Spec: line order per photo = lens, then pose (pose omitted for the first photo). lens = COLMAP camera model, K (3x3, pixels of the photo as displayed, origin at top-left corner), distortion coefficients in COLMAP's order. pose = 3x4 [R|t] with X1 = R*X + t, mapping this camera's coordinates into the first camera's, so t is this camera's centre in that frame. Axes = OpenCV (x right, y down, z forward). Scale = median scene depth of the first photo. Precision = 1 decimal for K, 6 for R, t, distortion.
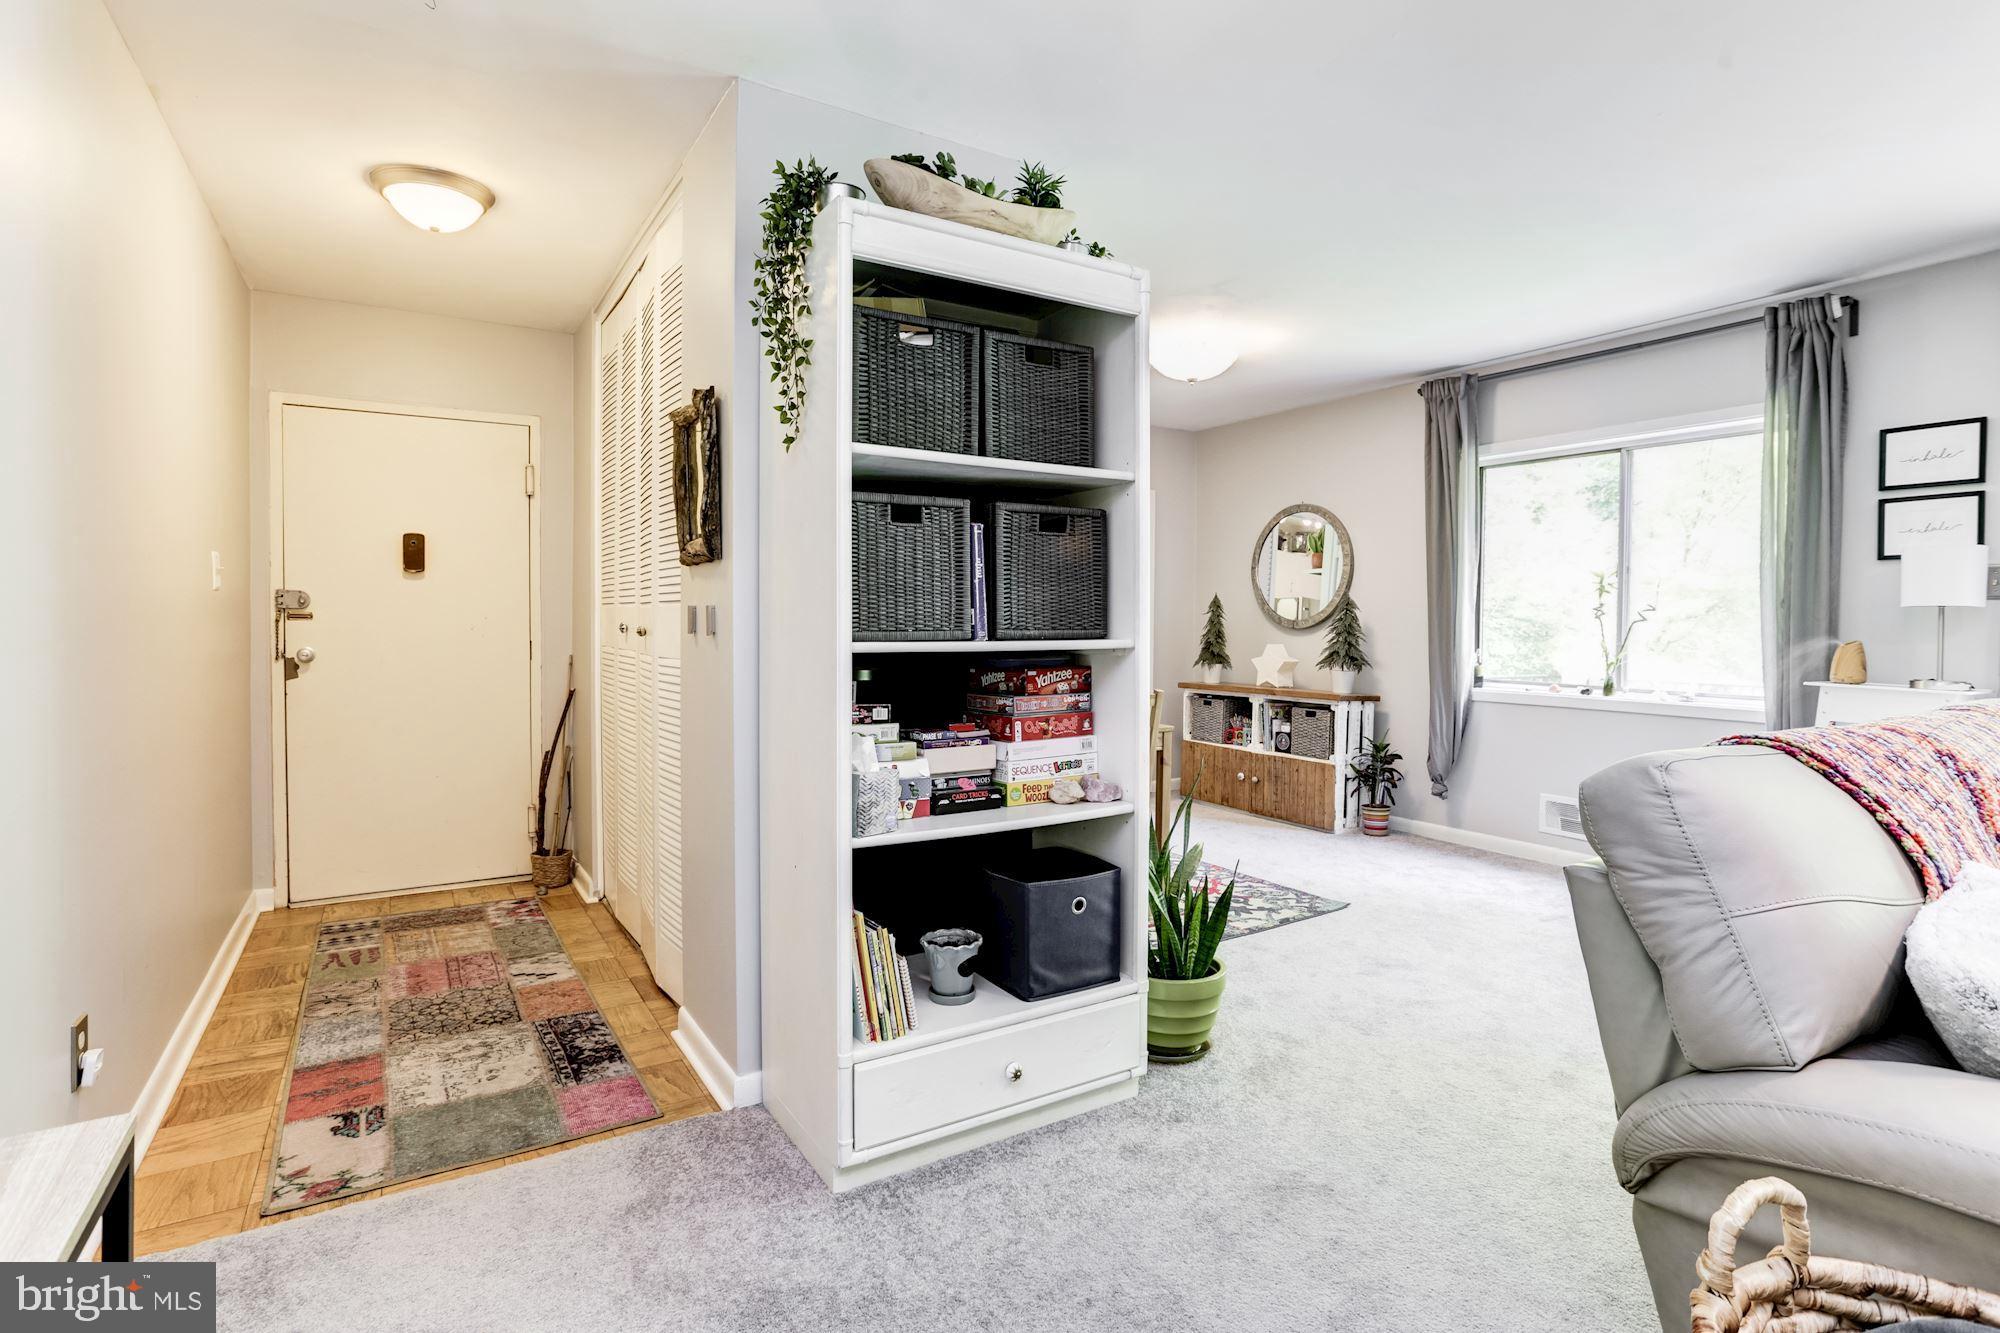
lens RADIAL K [[1009.9, 0, 1031.0], [0, 1009.9, 632.9], [0, 0, 1]] dist [-0.022928, 0.011690]
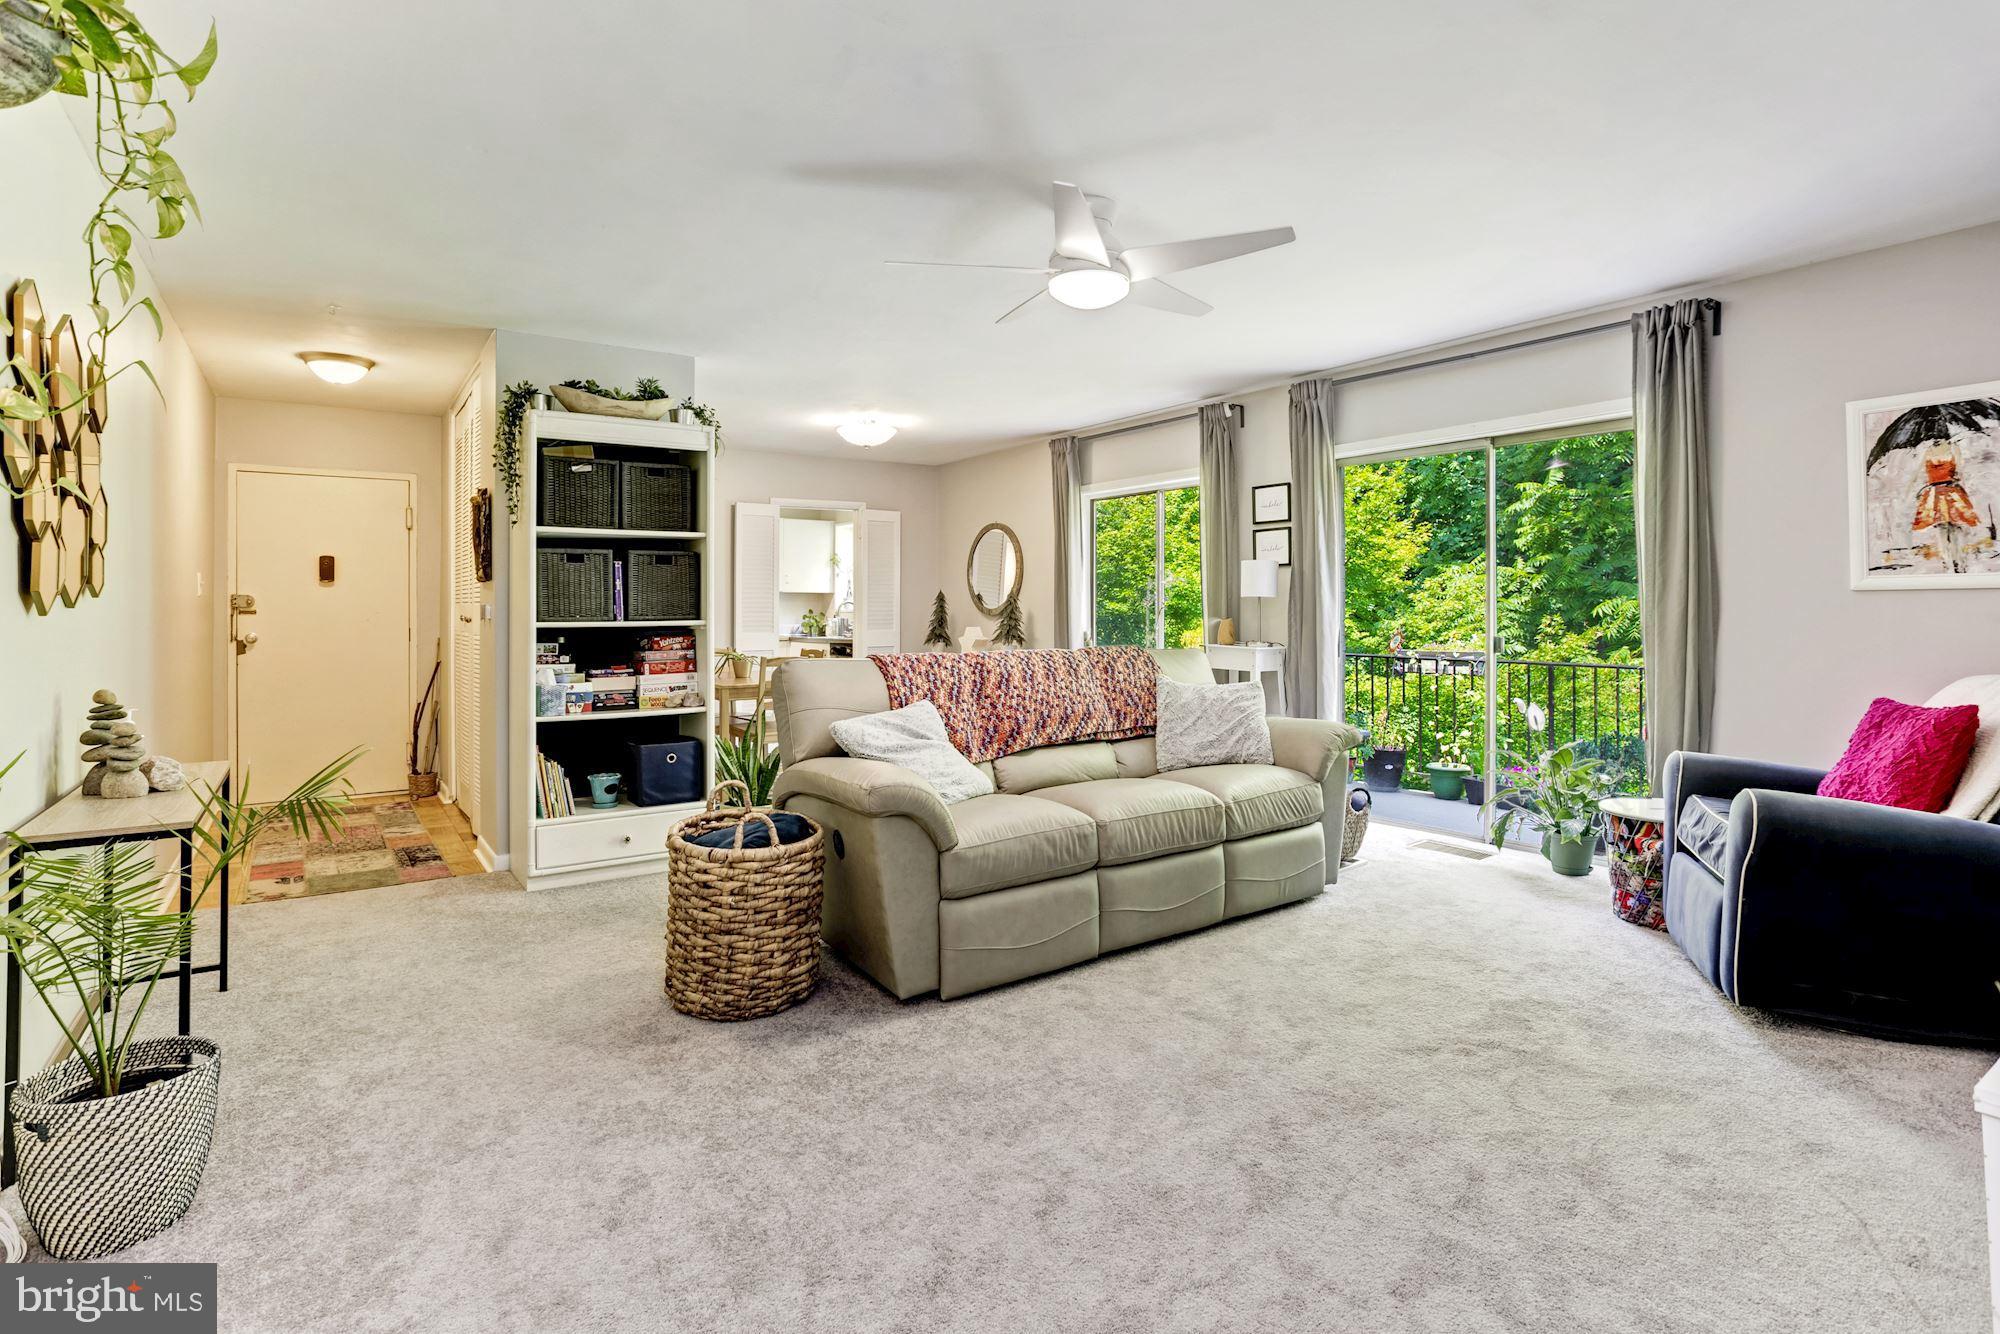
lens RADIAL K [[1009.9, 0, 998.8], [0, 1009.9, 592.2], [0, 0, 1]] dist [-0.022928, 0.011690]
pose [[0.999380, -0.008914, 0.034059, 0.575738], [0.009922, 0.999514, -0.029551, 0.014657], [-0.033779, 0.029871, 0.998983, -0.903501]]
